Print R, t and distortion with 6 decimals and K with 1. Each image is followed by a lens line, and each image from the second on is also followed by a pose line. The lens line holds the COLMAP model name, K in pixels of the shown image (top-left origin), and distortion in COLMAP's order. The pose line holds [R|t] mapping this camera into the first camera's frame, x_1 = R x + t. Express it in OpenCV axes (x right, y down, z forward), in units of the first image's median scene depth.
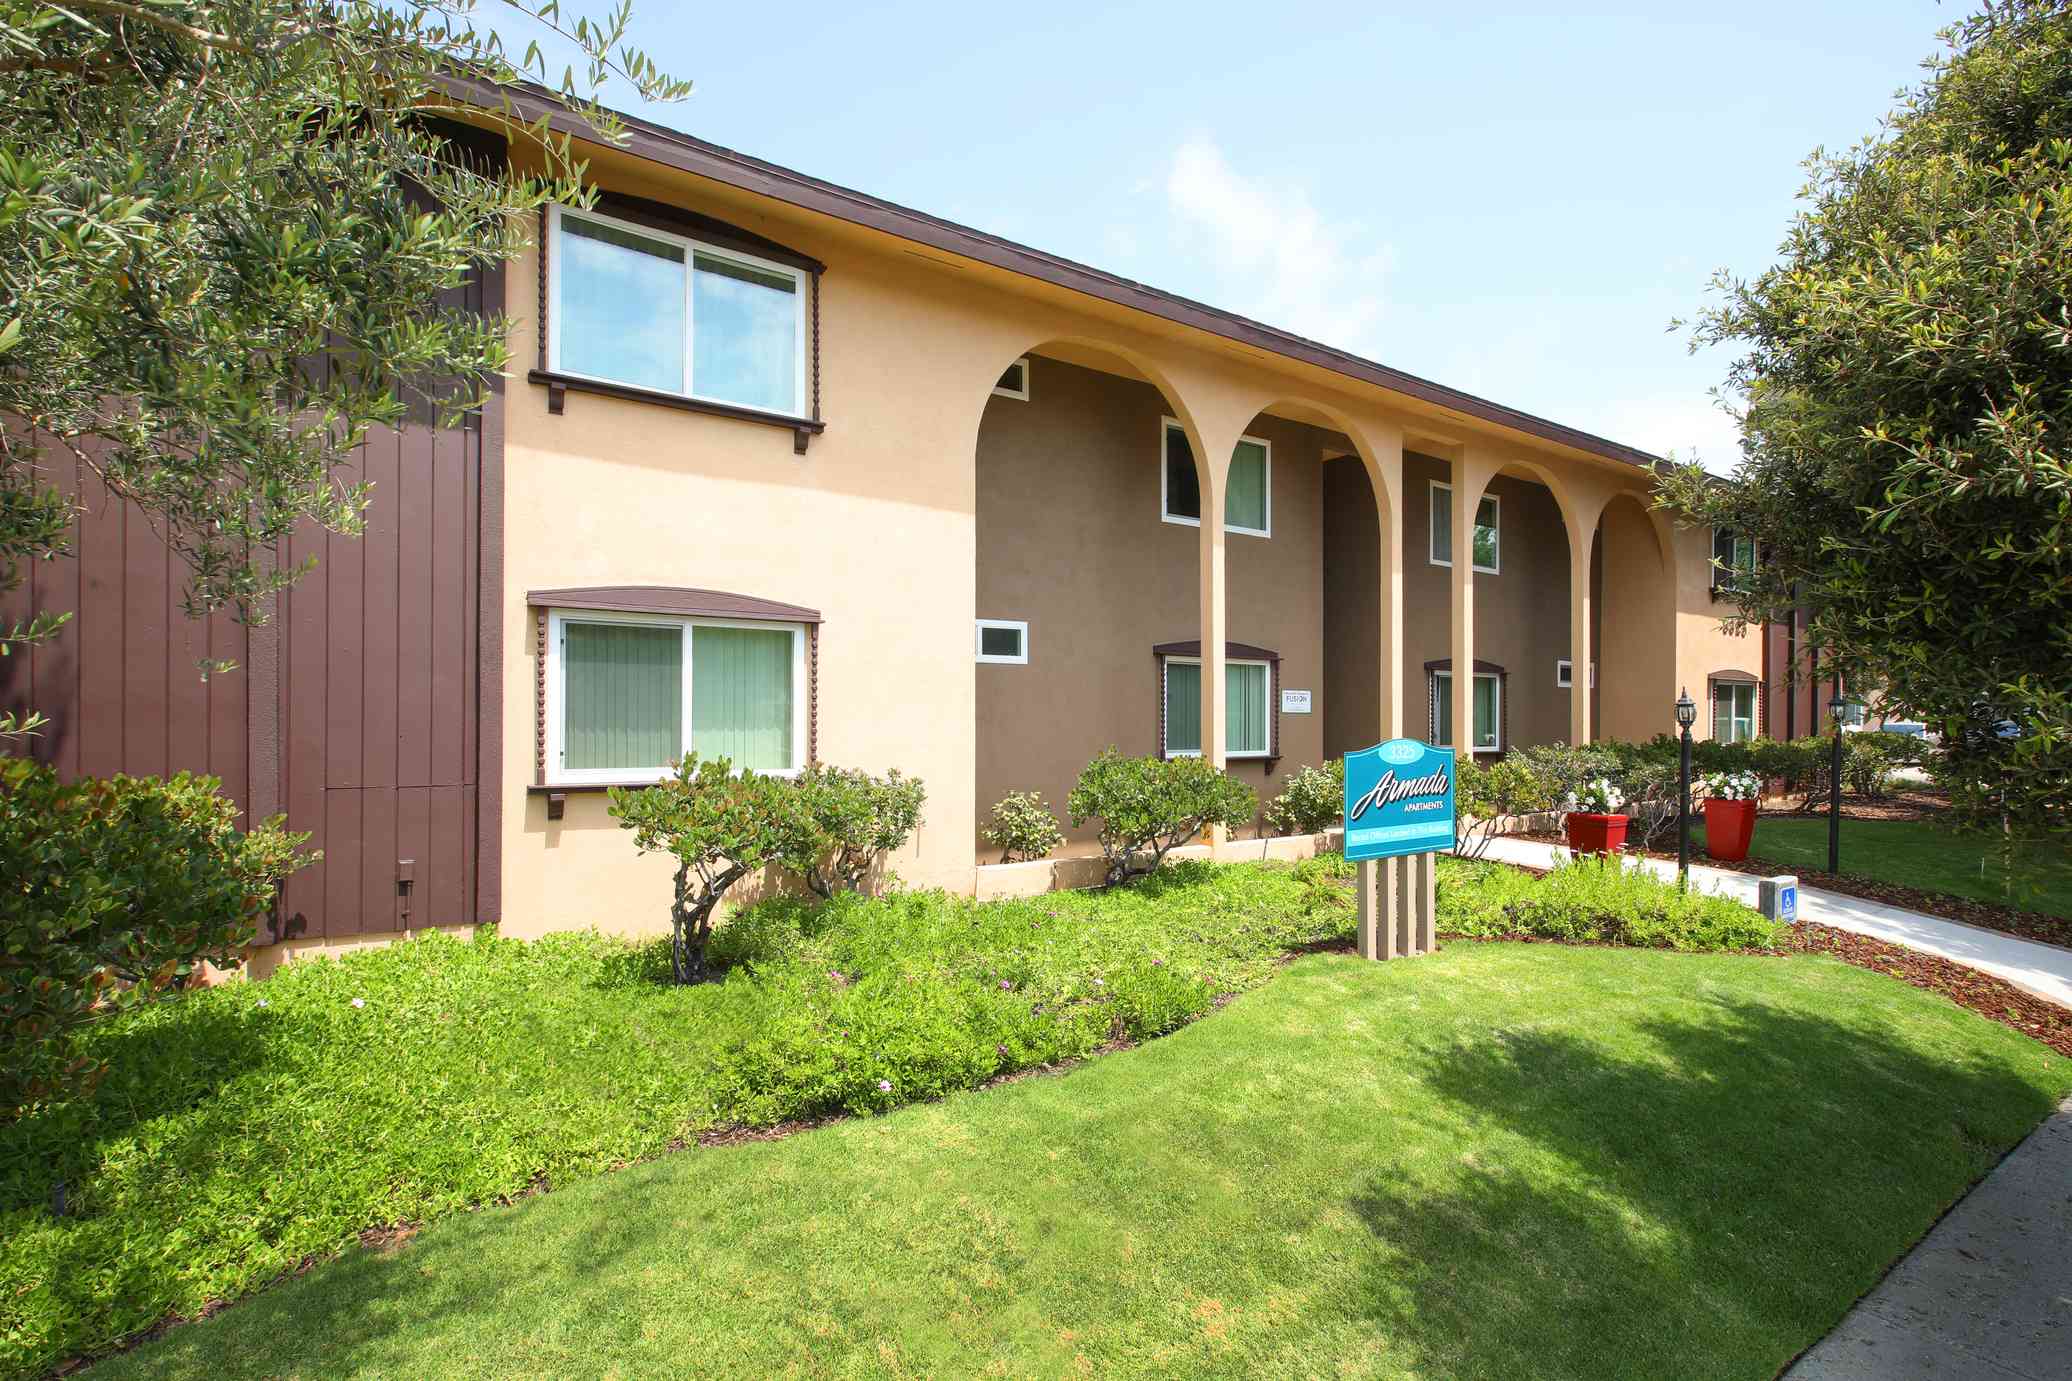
lens RADIAL K [[880.2, 0, 1068.4], [0, 880.2, 687.9], [0, 0, 1]] dist [-0.000448, -0.000158]
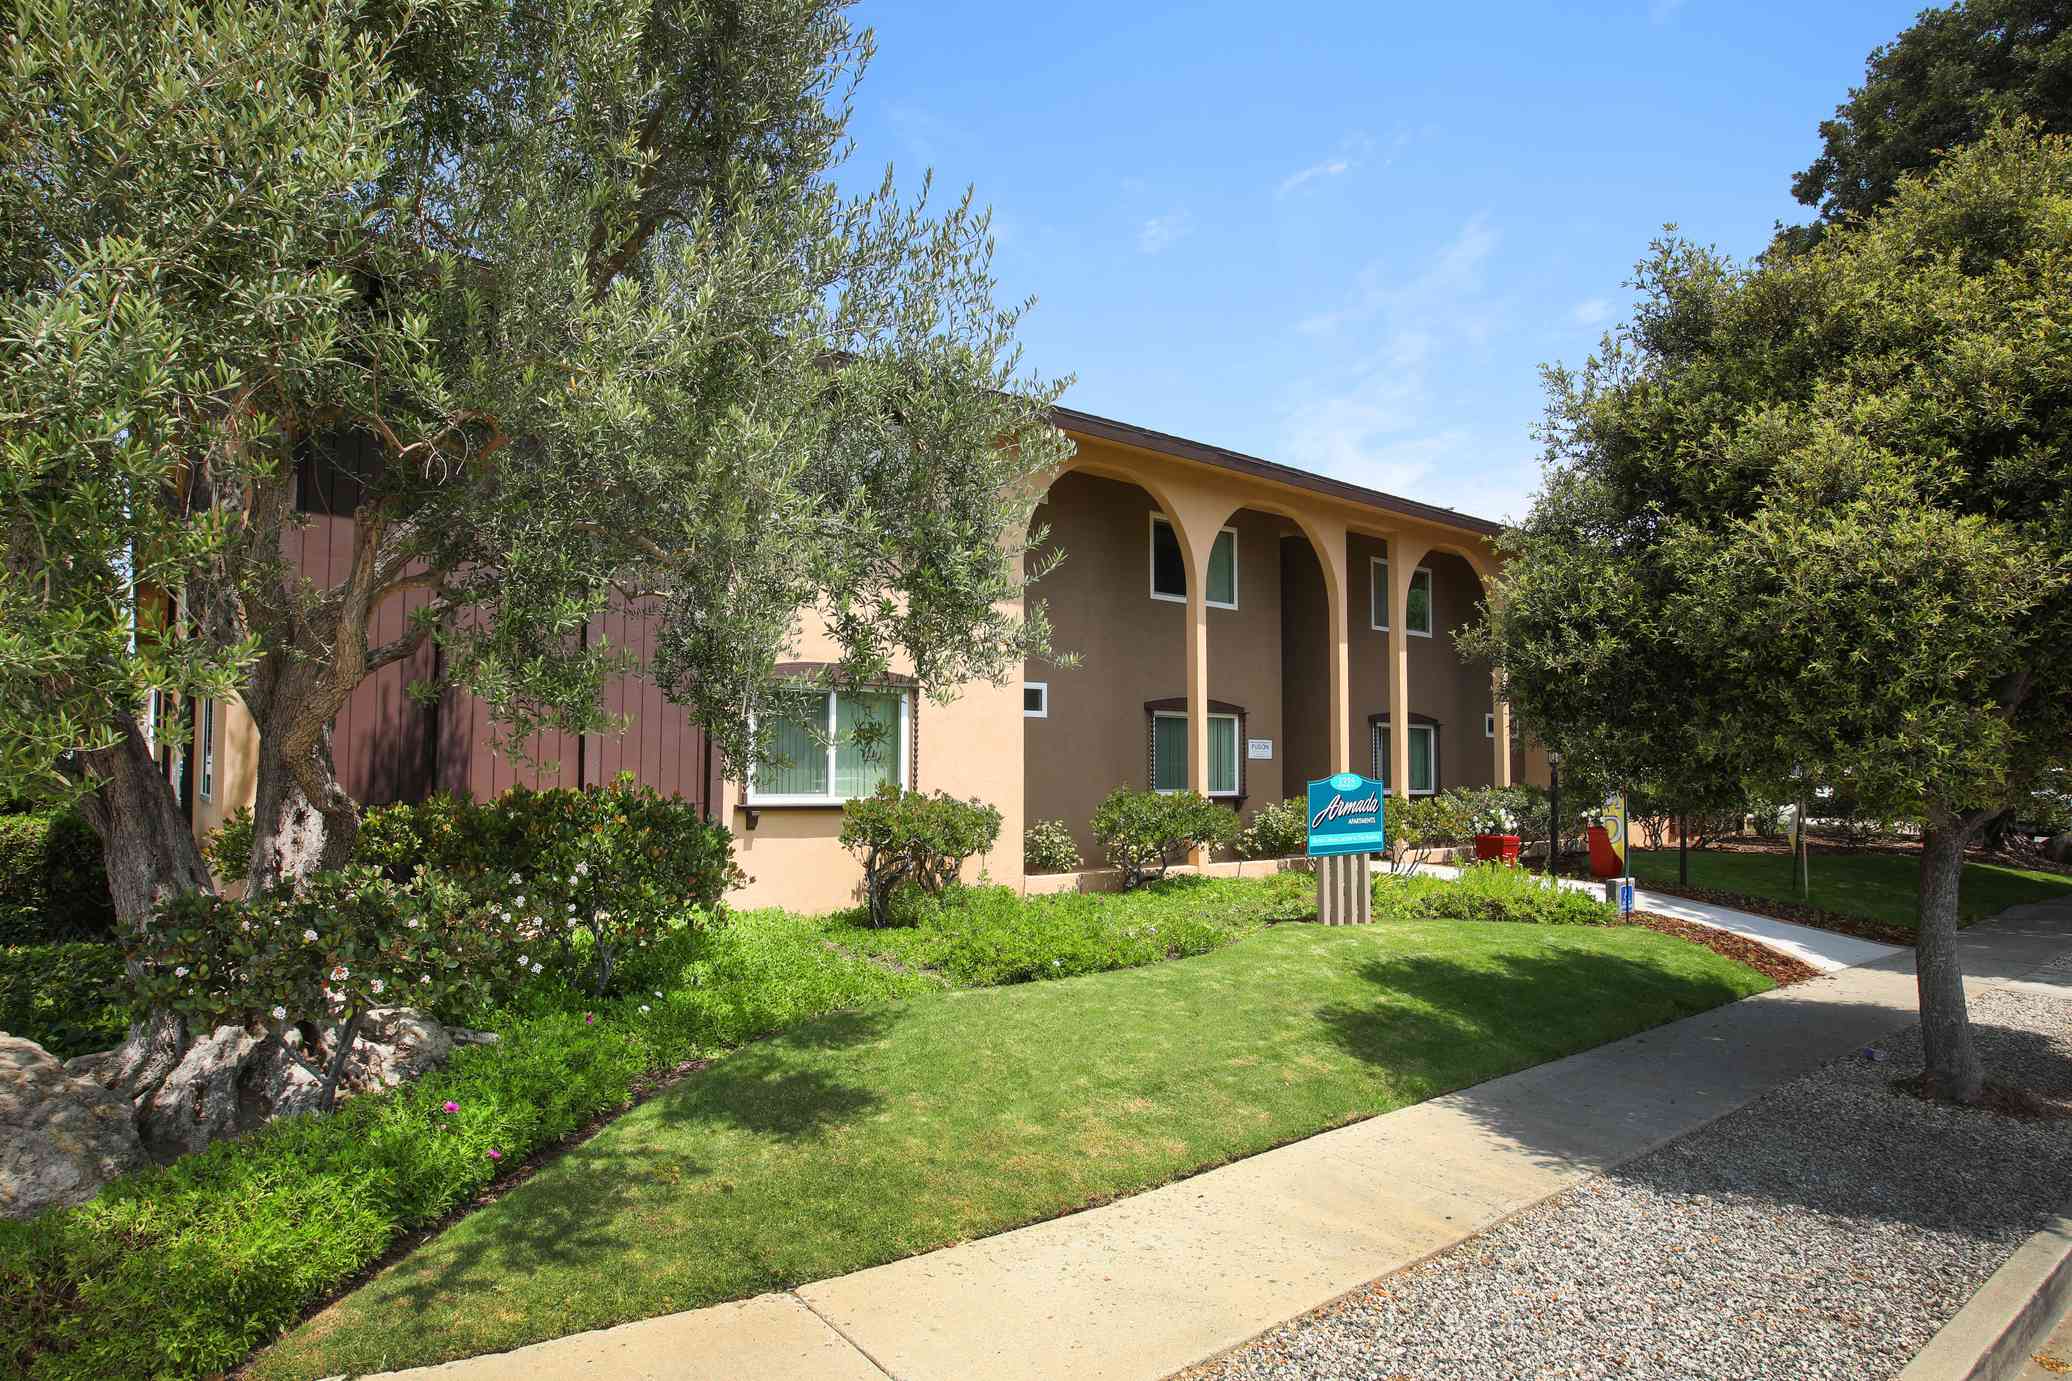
lens RADIAL K [[1012.8, 0, 1036.0], [0, 1012.8, 690.5], [0, 0, 1]] dist [-0.035908, 0.026613]
pose [[0.998304, 0.004663, 0.058026, -0.170417], [-0.001903, 0.998868, -0.047525, 0.003256], [-0.058182, 0.047334, 0.997183, -0.474935]]
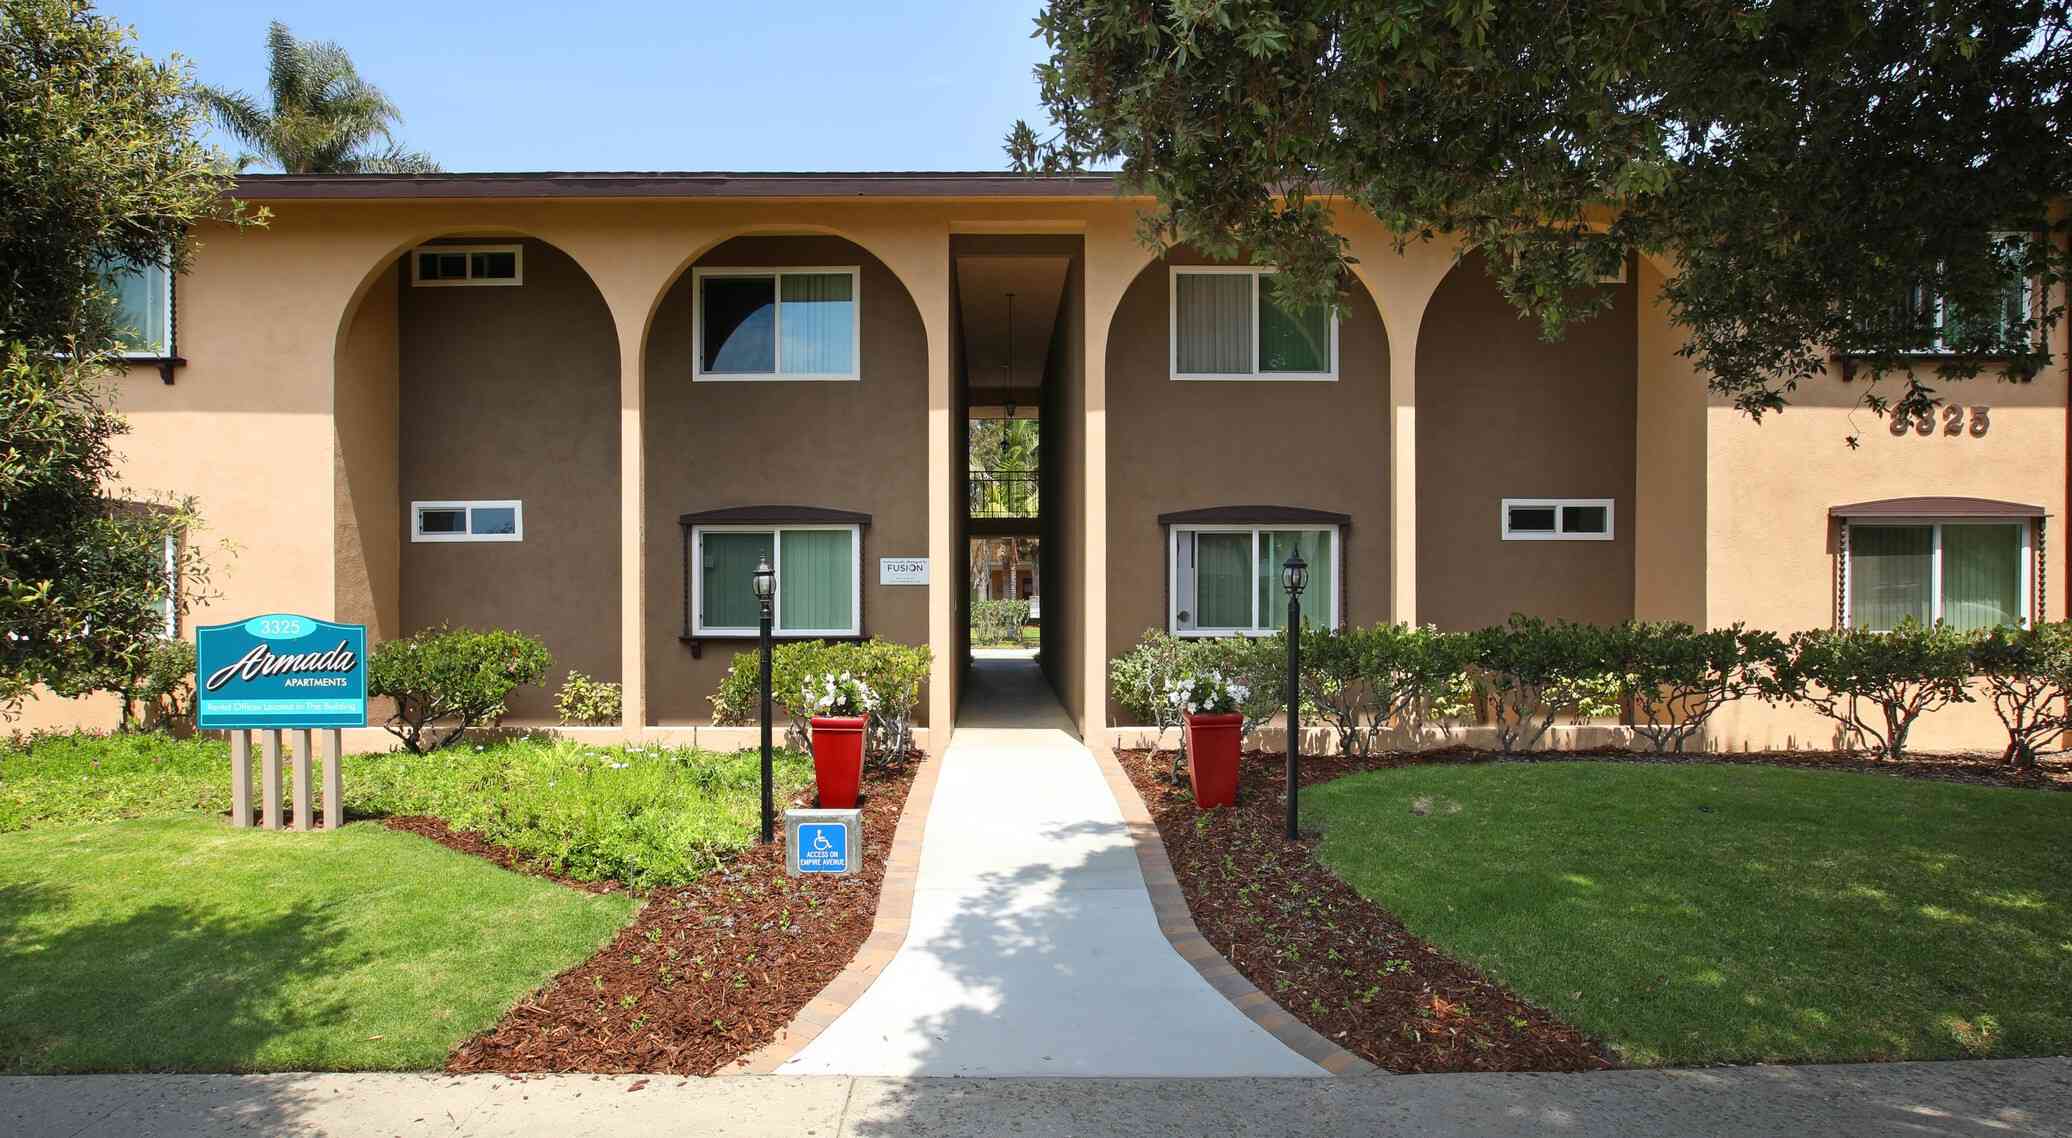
lens RADIAL K [[1074.2, 0, 1157.3], [0, 1074.2, 569.4], [0, 0, 1]] dist [-0.000324, 0.000183]
pose [[0.847924, -0.015372, -0.529895, 1.498957], [0.023993, 0.999668, 0.009394, 0.015204], [0.529574, -0.020679, 0.848011, 0.387227]]
